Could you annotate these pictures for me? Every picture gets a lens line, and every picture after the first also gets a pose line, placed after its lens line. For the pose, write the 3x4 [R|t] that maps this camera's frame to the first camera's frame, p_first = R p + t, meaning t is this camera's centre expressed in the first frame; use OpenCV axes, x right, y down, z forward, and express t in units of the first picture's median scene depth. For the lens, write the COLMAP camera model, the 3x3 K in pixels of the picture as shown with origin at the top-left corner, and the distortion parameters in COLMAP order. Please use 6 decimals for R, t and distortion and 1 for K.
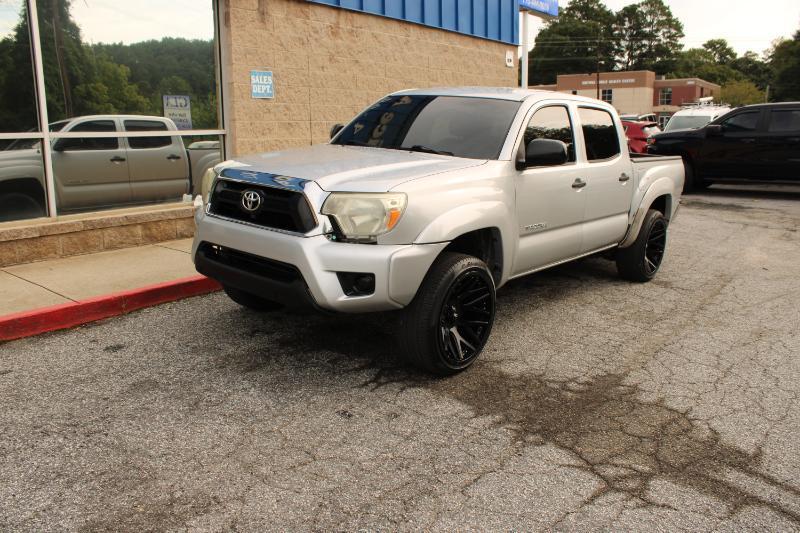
lens RADIAL K [[667.2, 0, 396.4], [0, 667.2, 273.7], [0, 0, 1]] dist [-0.172833, 0.162424]
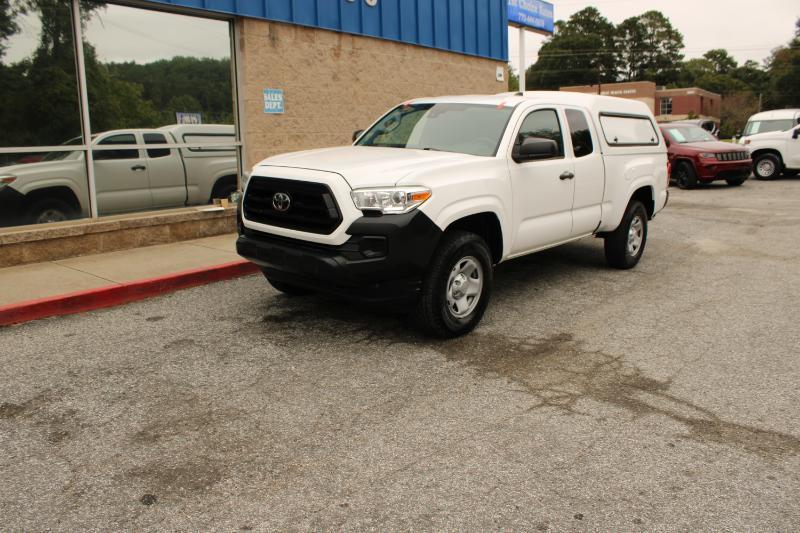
lens RADIAL K [[661.2, 0, 400.0], [0, 661.2, 266.5], [0, 0, 1]] dist [-0.171268, 0.161171]
pose [[0.999846, -0.014983, -0.009155, 0.019846], [0.014708, 0.999459, -0.029421, 0.032495], [0.009591, 0.029282, 0.999525, -0.113996]]
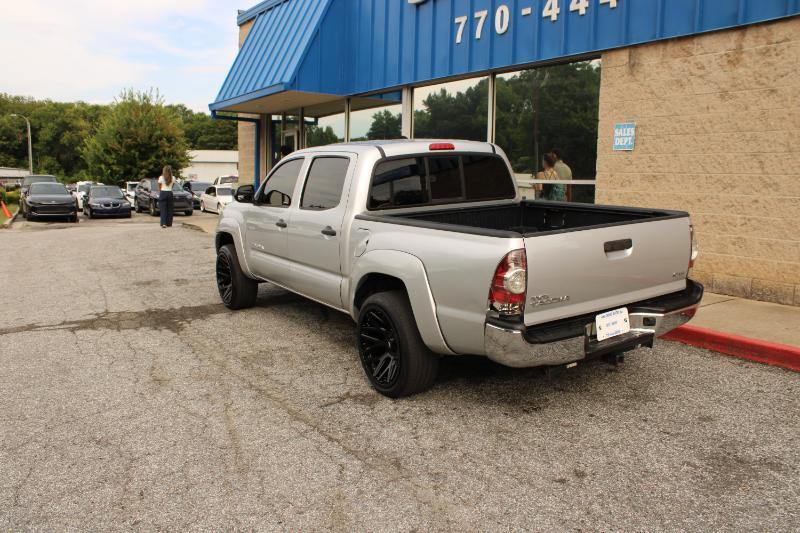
lens RADIAL K [[667.2, 0, 396.4], [0, 667.2, 273.7], [0, 0, 1]] dist [-0.172833, 0.162424]
pose [[-0.304553, 0.136090, -0.942723, 0.872837], [-0.208462, 0.956222, 0.205383, -0.219532], [0.929404, 0.259072, -0.262851, 0.988520]]
